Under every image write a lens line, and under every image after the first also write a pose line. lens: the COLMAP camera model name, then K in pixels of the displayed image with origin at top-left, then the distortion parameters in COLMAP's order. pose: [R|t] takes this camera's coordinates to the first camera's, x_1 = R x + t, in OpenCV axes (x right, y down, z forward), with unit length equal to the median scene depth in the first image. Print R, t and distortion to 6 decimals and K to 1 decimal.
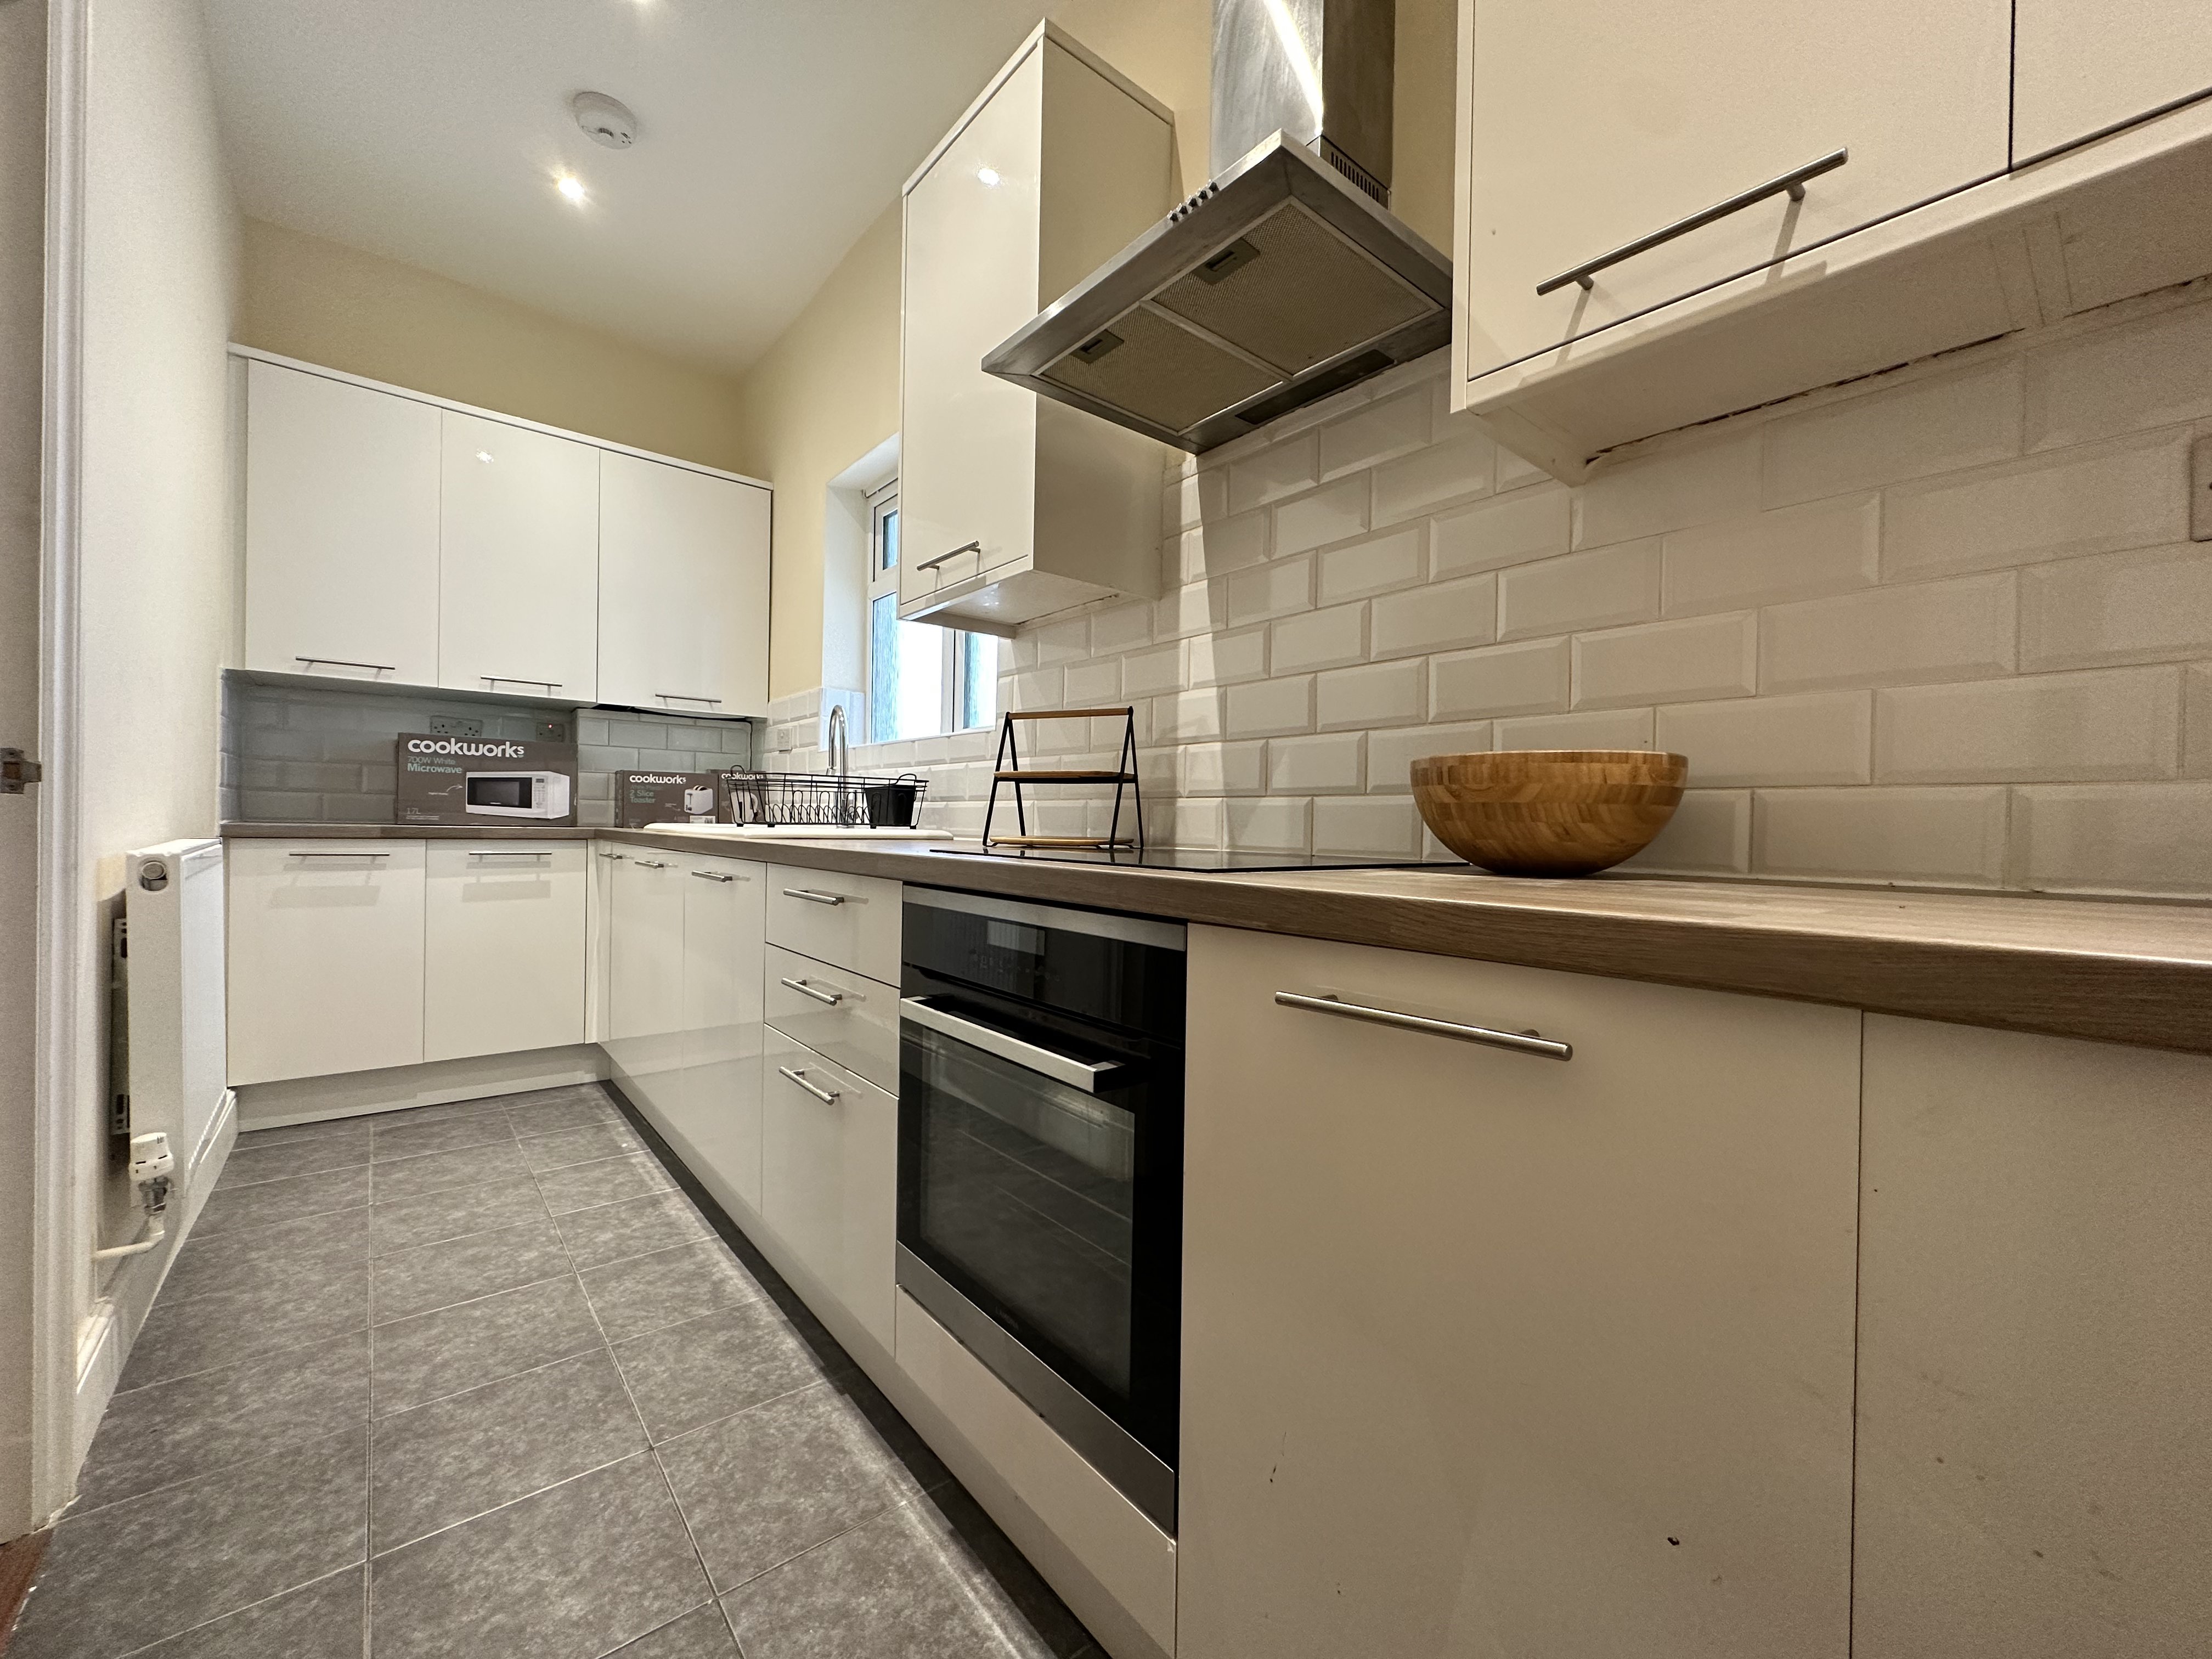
lens RADIAL K [[889.6, 0, 1103.6], [0, 889.6, 832.1], [0, 0, 1]] dist [0.000583, 0.000253]
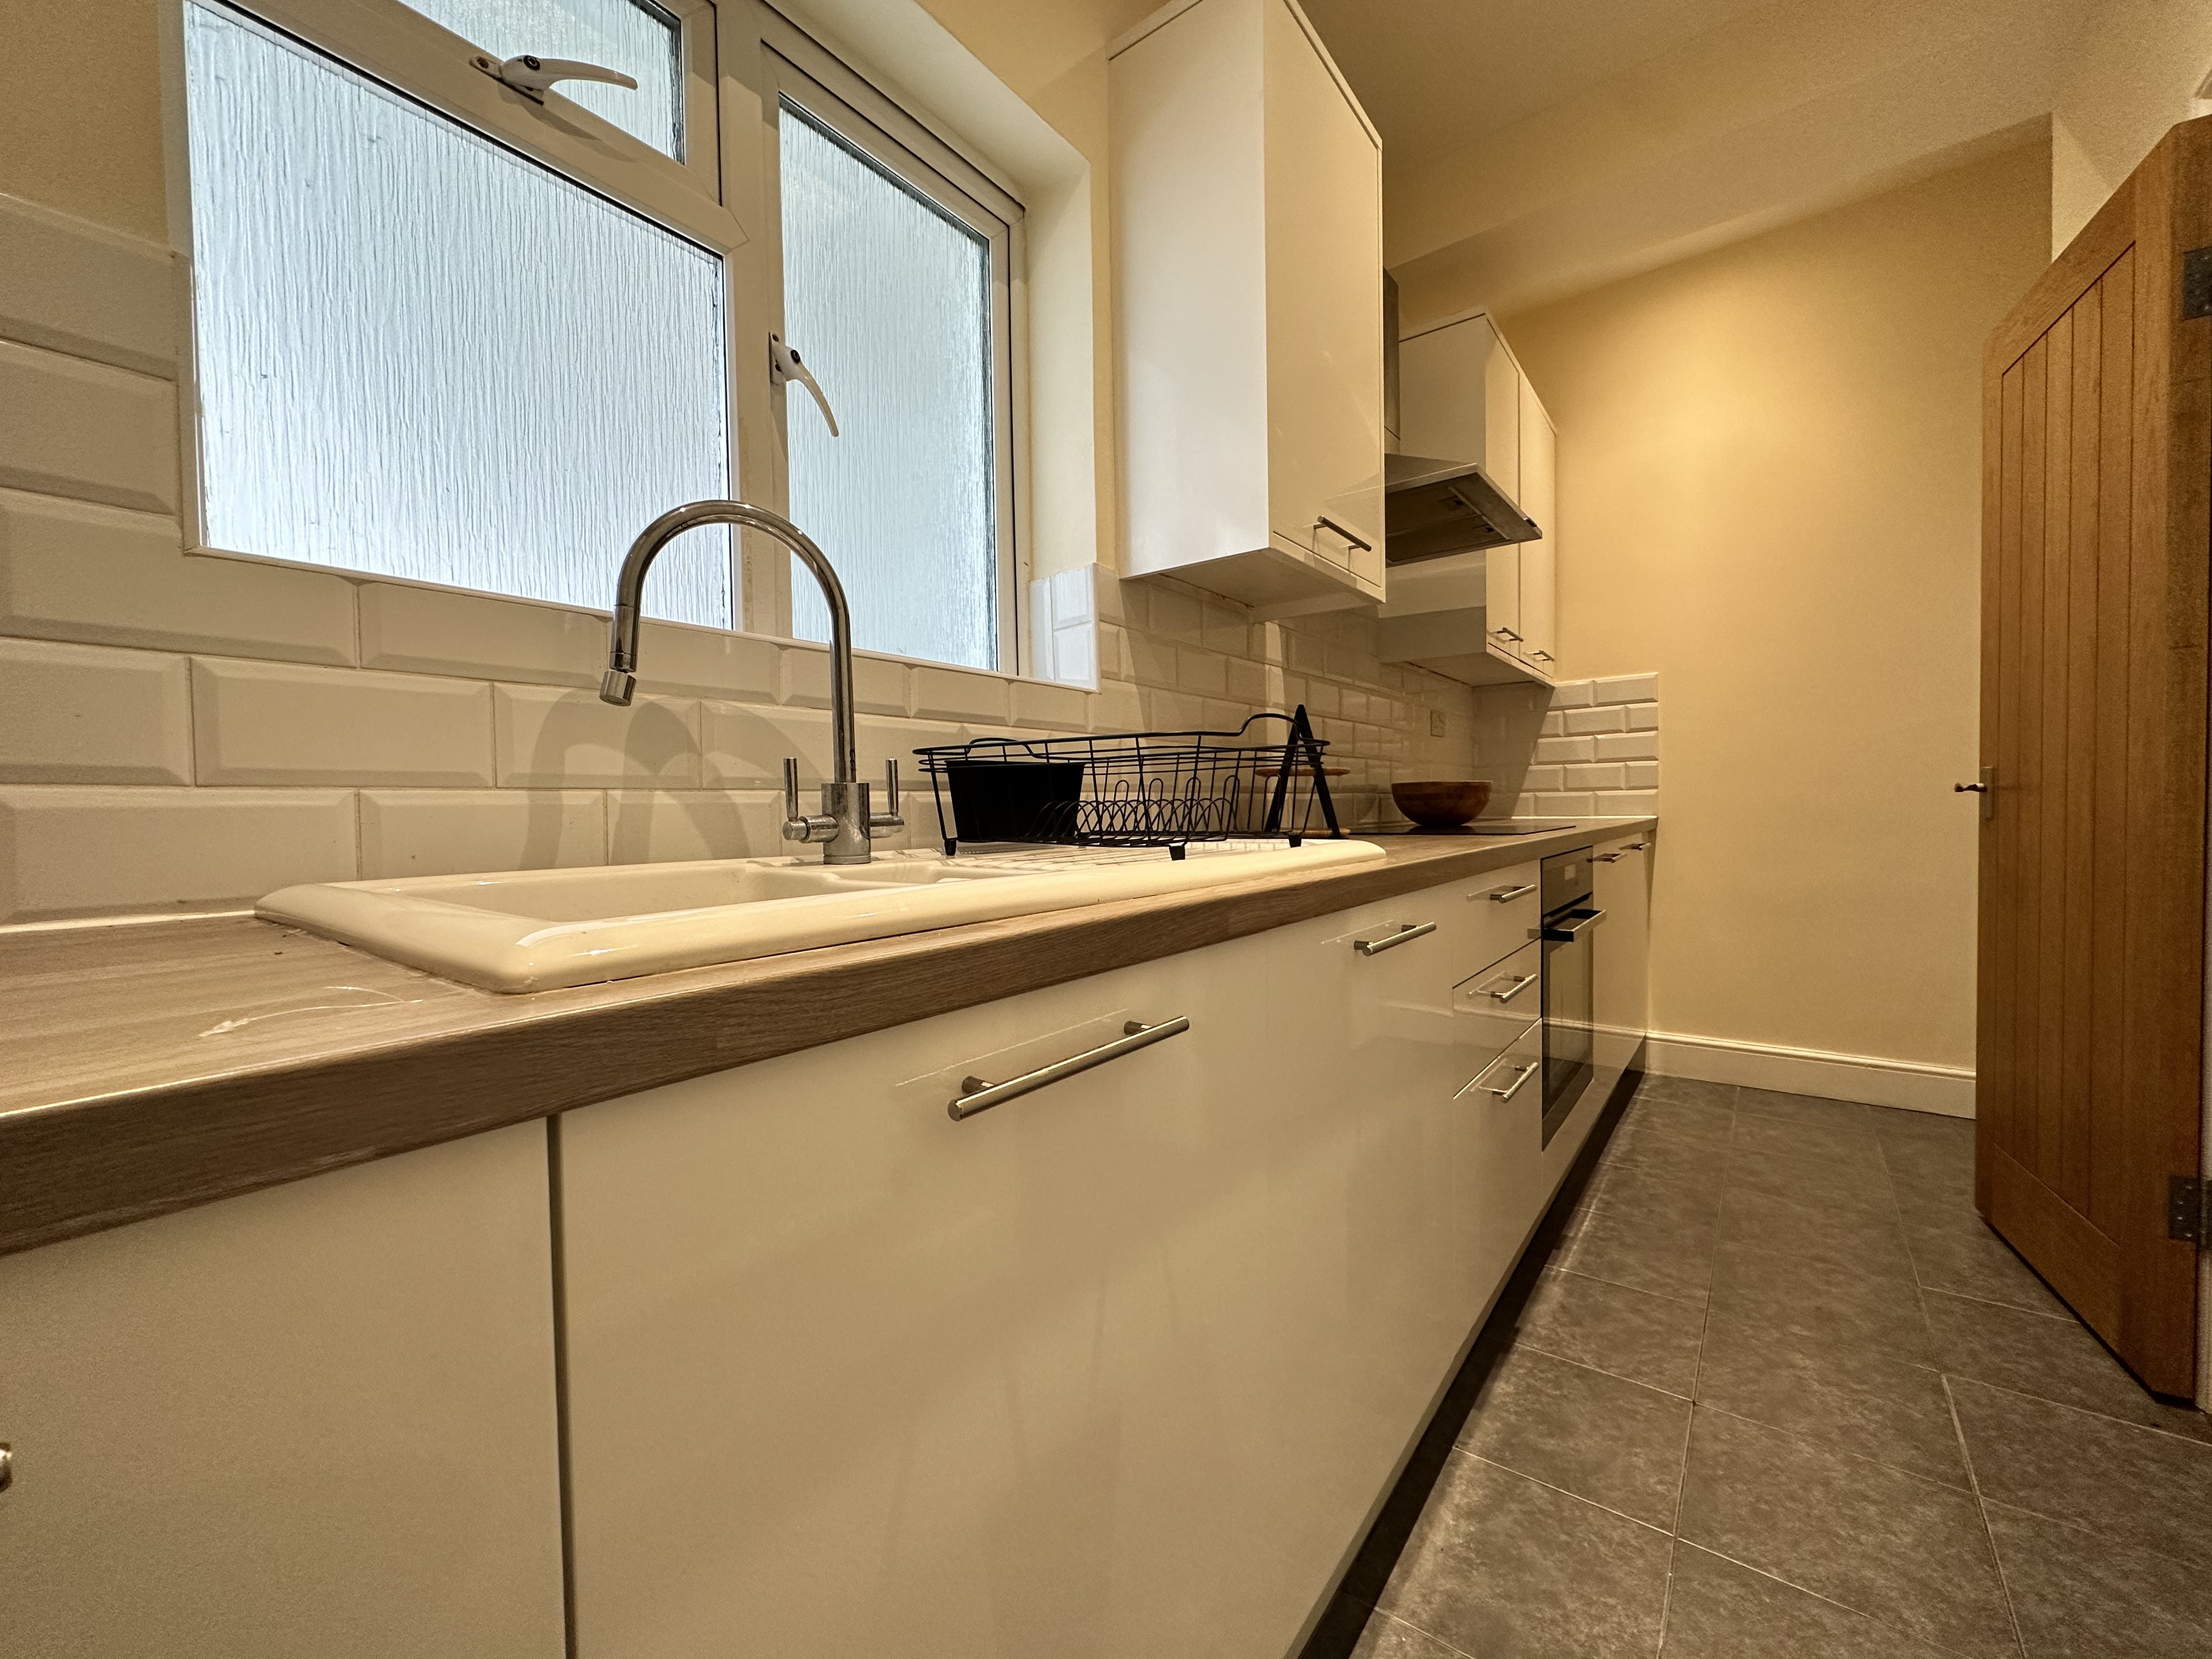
lens RADIAL K [[889.6, 0, 1108.9], [0, 889.6, 831.9], [0, 0, 1]] dist [0.000583, 0.000253]
pose [[-0.238625, -0.041726, 0.970215, -0.846260], [0.023044, 0.998552, 0.048613, -0.038924], [-0.970838, 0.033958, -0.237318, 1.200082]]
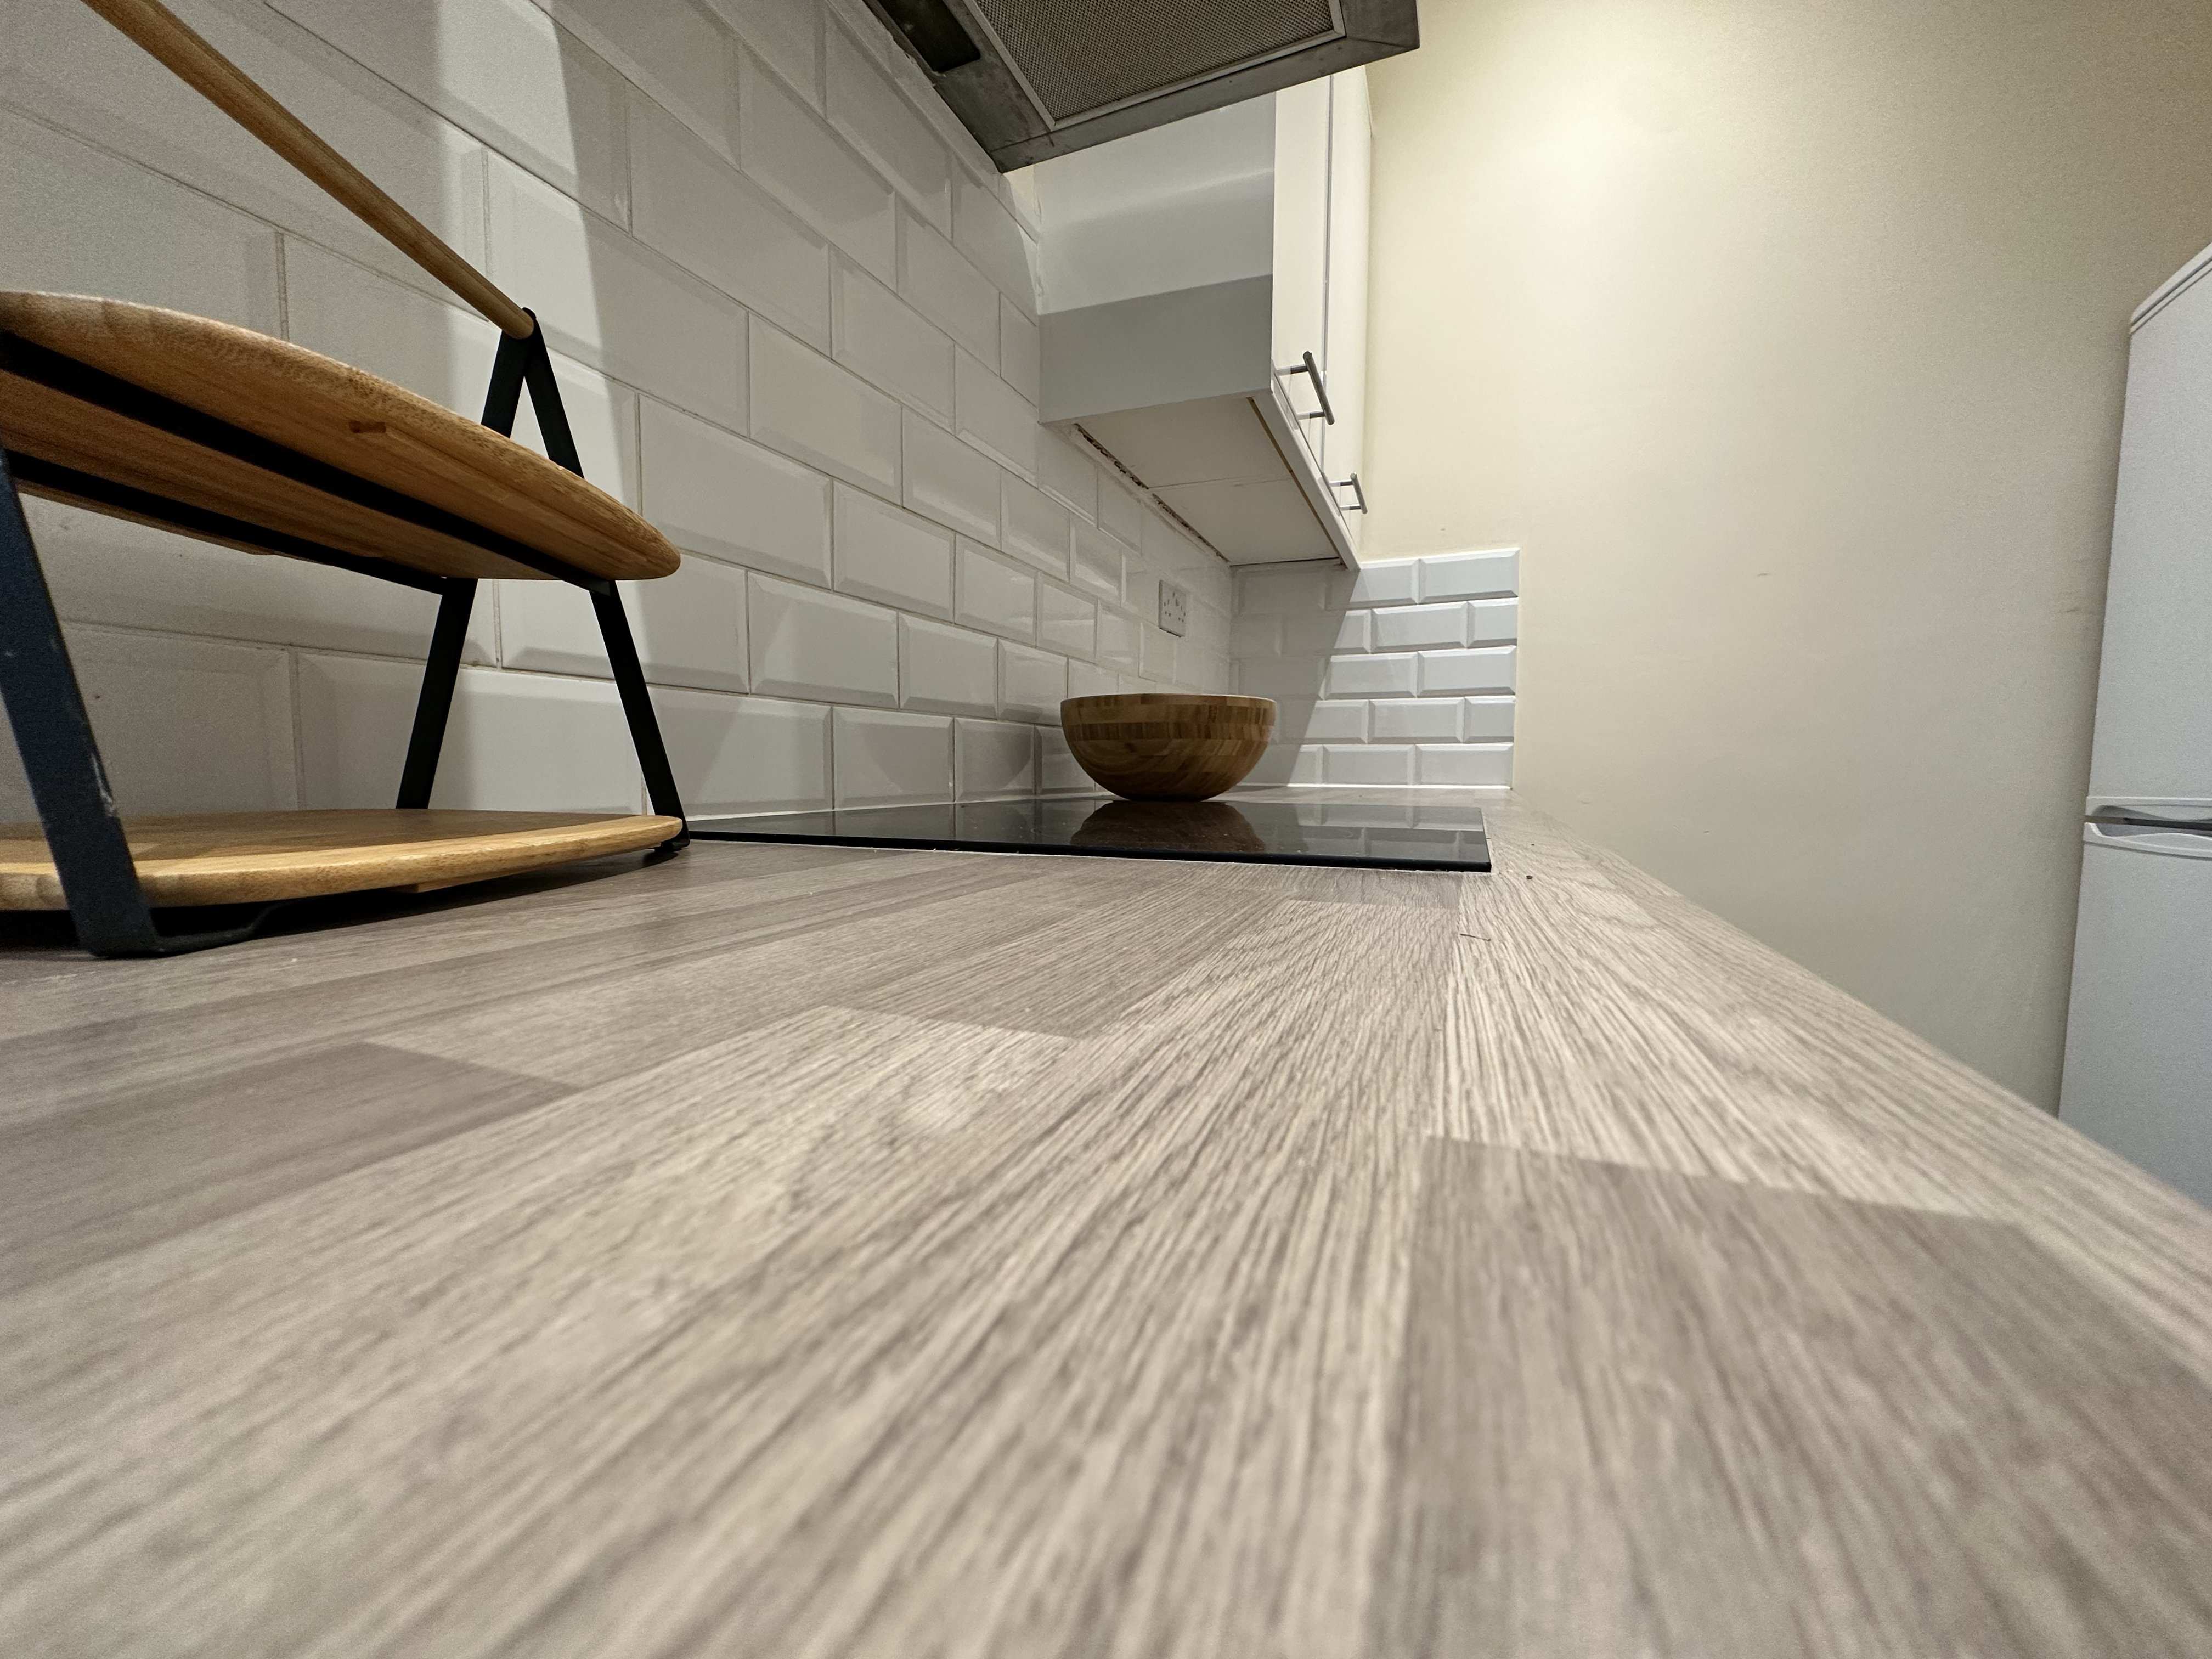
lens RADIAL K [[889.6, 0, 1113.4], [0, 889.6, 830.0], [0, 0, 1]] dist [0.000583, 0.000253]
pose [[-0.483269, -0.081497, 0.871670, -0.233417], [-0.004330, 0.995868, 0.090708, -0.008732], [-0.875461, 0.040062, -0.481625, 0.760344]]
